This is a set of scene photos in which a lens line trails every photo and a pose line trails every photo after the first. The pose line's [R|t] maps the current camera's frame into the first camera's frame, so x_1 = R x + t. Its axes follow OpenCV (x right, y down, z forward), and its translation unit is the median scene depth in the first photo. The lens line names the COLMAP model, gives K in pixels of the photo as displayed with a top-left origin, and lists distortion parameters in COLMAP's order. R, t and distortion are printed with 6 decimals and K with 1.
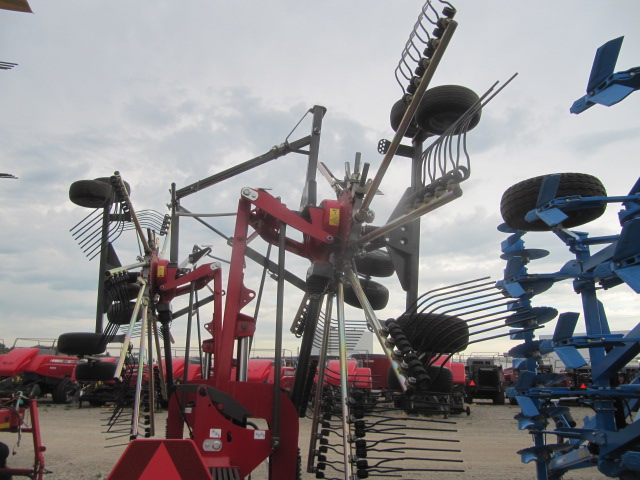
lens RADIAL K [[532.5, 0, 317.6], [0, 532.5, 238.7], [0, 0, 1]] dist [-0.042190, 0.015966]
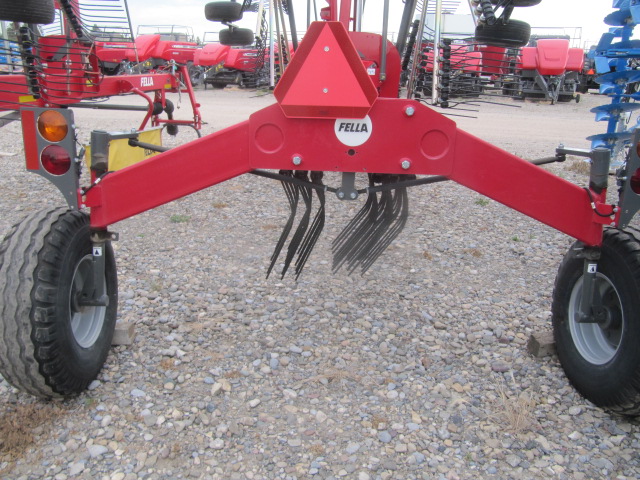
lens RADIAL K [[532.5, 0, 317.6], [0, 532.5, 238.7], [0, 0, 1]] dist [-0.042190, 0.015966]
pose [[0.981055, 0.065757, -0.182226, 0.010598], [0.042876, 0.843605, 0.535250, -0.000936], [0.188923, -0.532923, 0.824804, -0.124345]]
